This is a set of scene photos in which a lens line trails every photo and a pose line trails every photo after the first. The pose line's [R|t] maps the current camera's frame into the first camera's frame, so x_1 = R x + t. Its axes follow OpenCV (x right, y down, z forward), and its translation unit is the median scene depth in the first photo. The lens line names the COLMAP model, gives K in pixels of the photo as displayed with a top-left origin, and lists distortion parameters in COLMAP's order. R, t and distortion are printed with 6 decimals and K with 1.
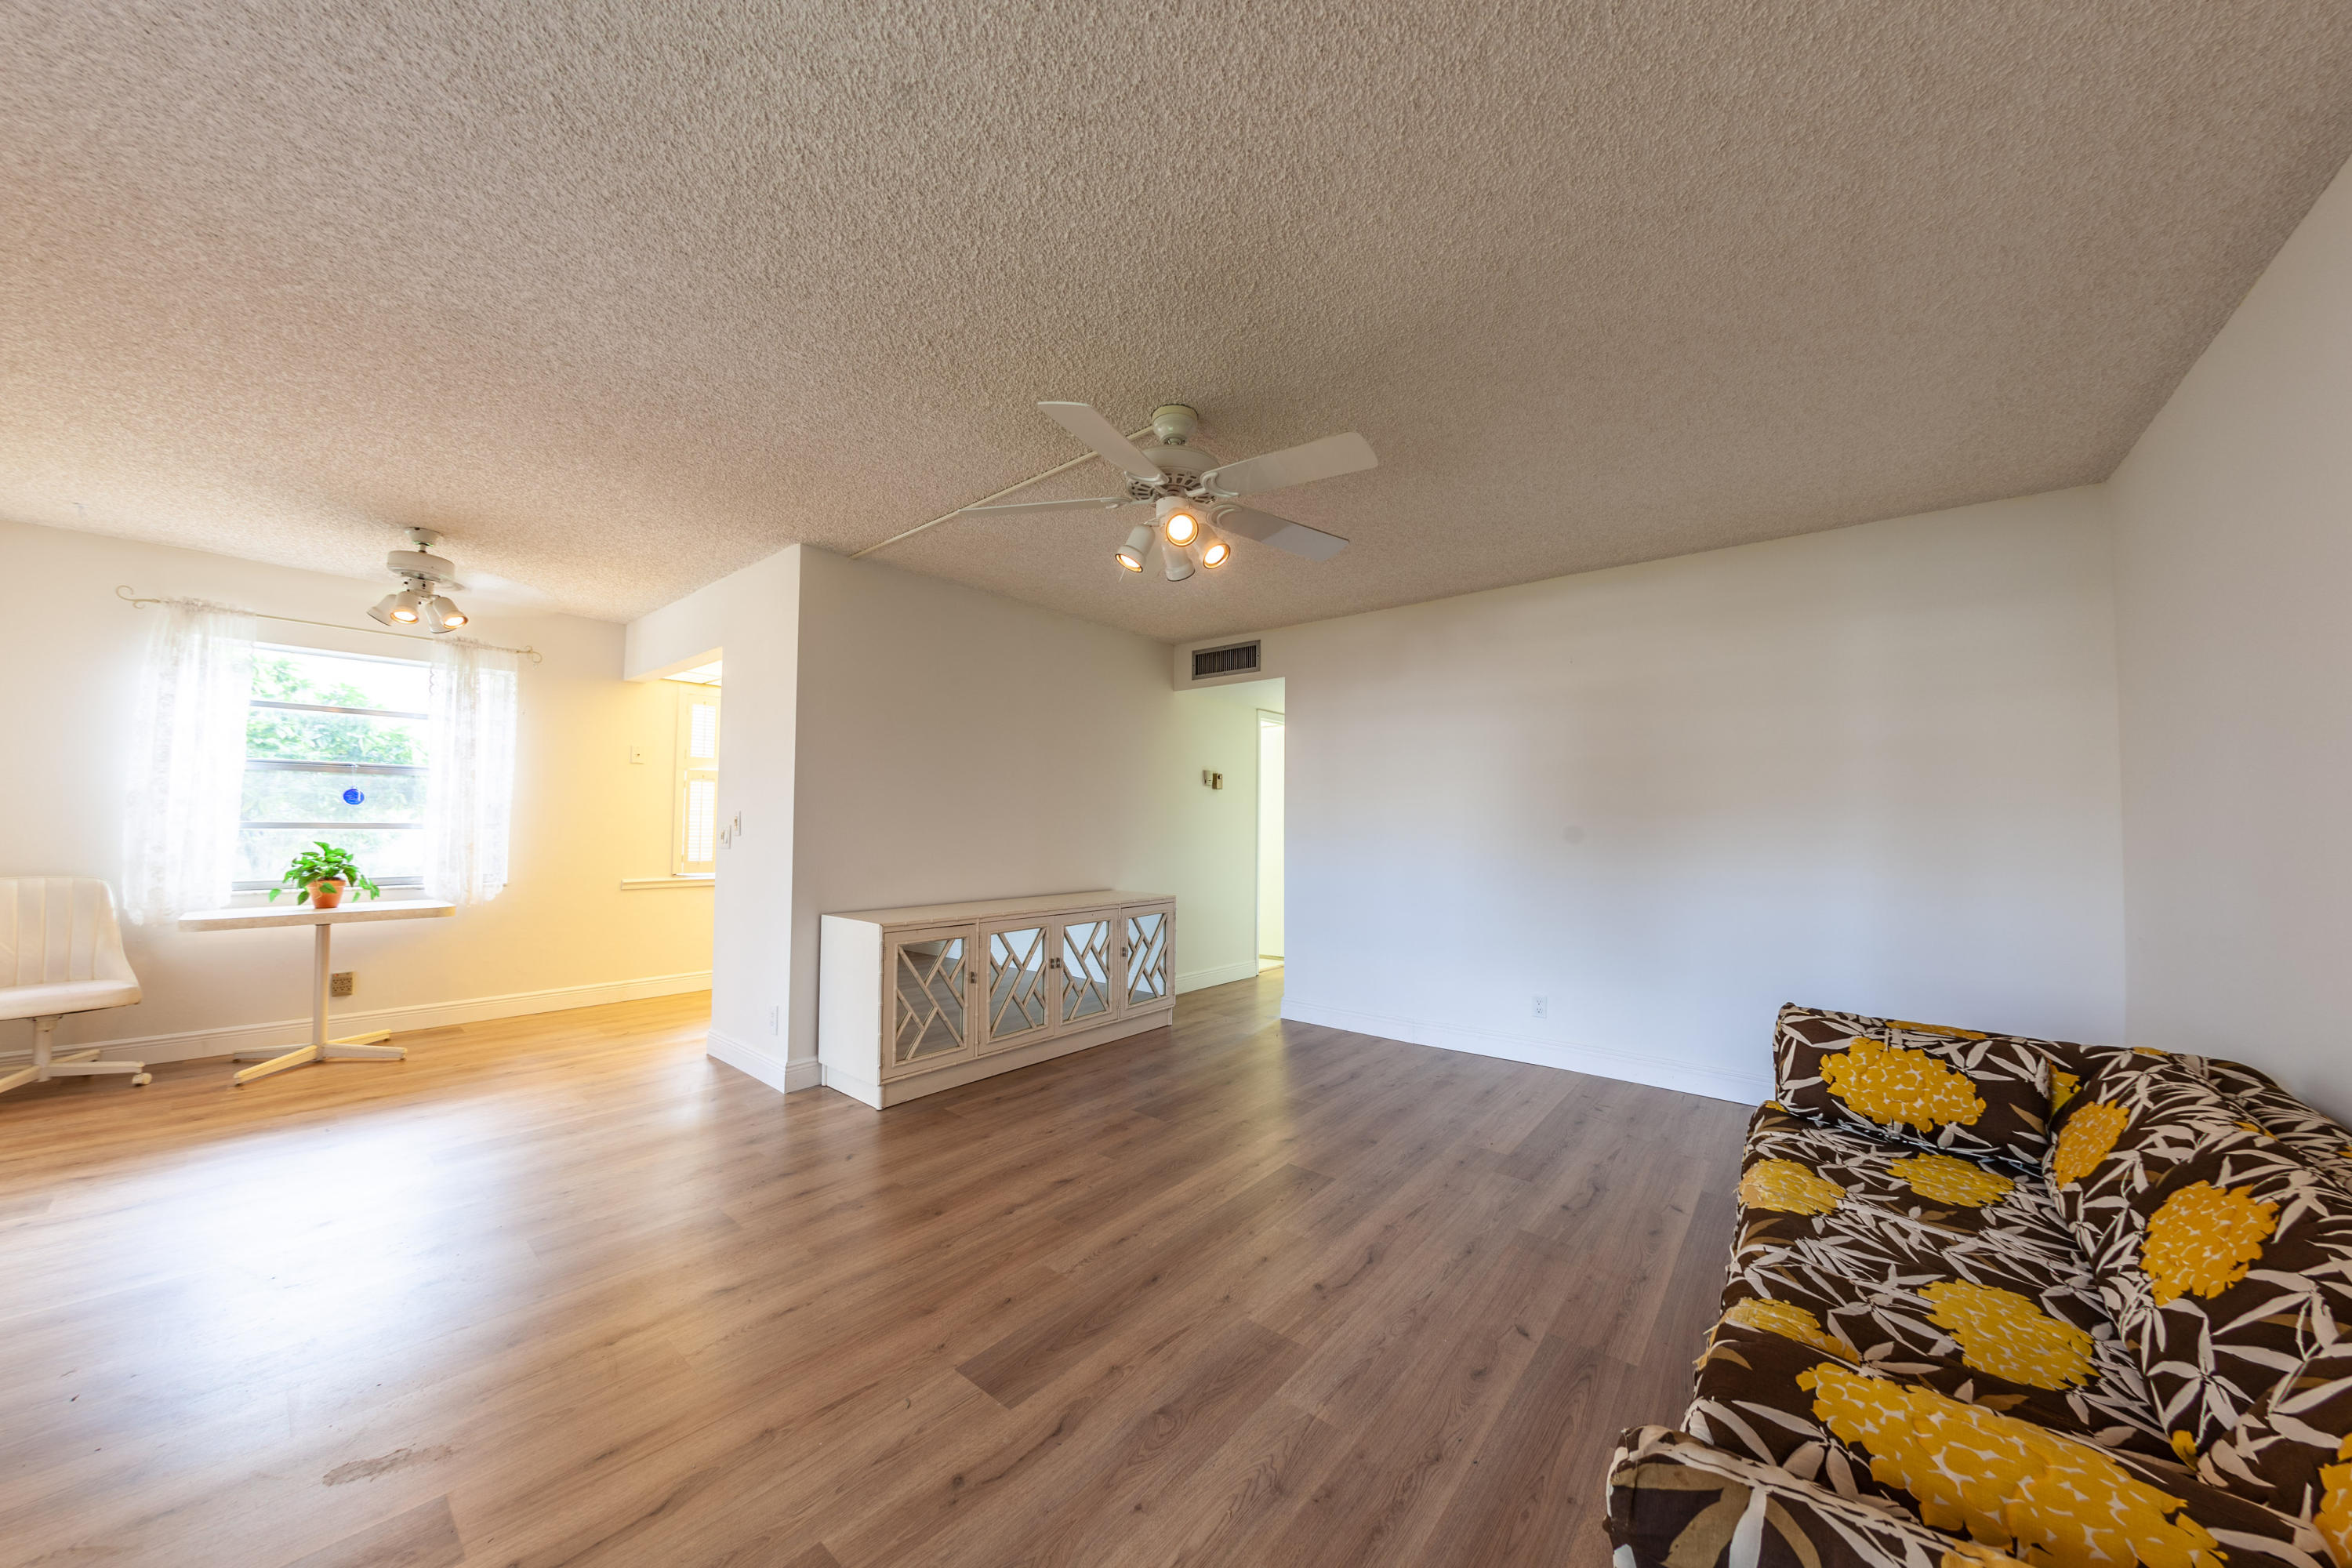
lens RADIAL K [[797.1, 0, 1174.0], [0, 797.1, 795.2], [0, 0, 1]] dist [-0.022830, -0.000018]
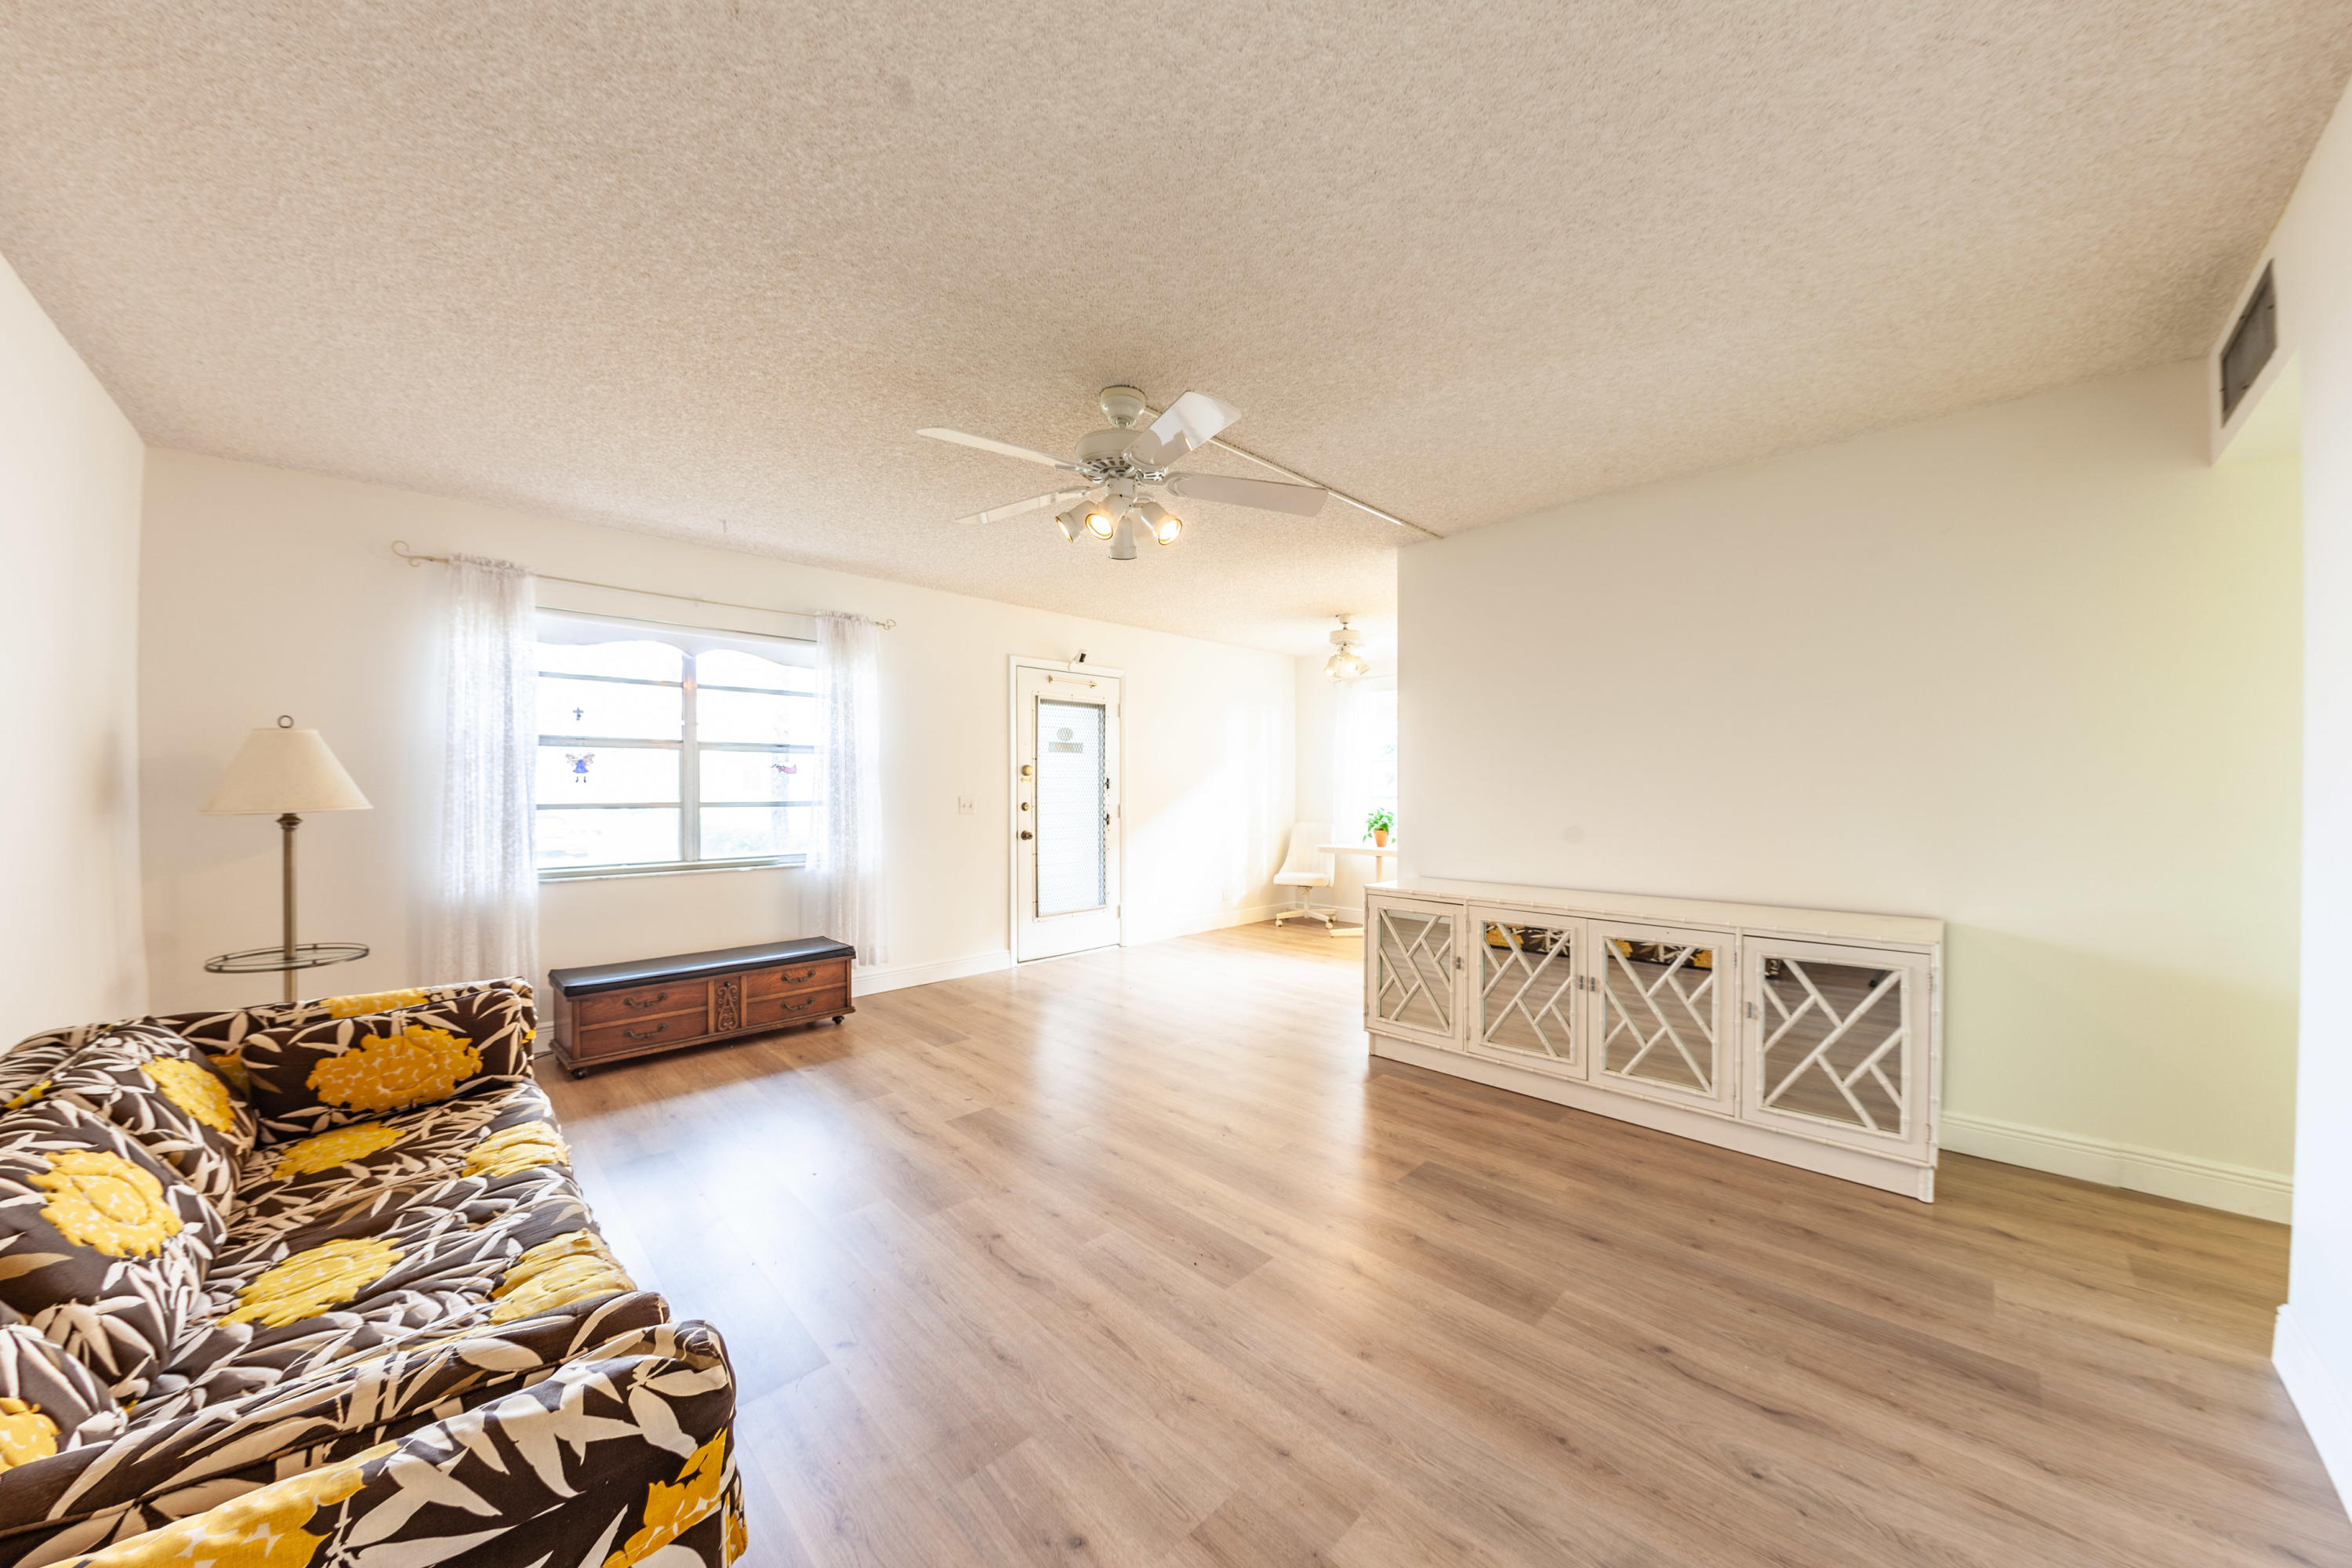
lens RADIAL K [[797.1, 0, 1174.0], [0, 797.1, 795.2], [0, 0, 1]] dist [-0.022830, -0.000018]
pose [[-0.110962, -0.003466, -0.993819, 0.736726], [0.034510, 0.999377, -0.007339, 0.036271], [0.993225, -0.035111, -0.110774, 0.844946]]
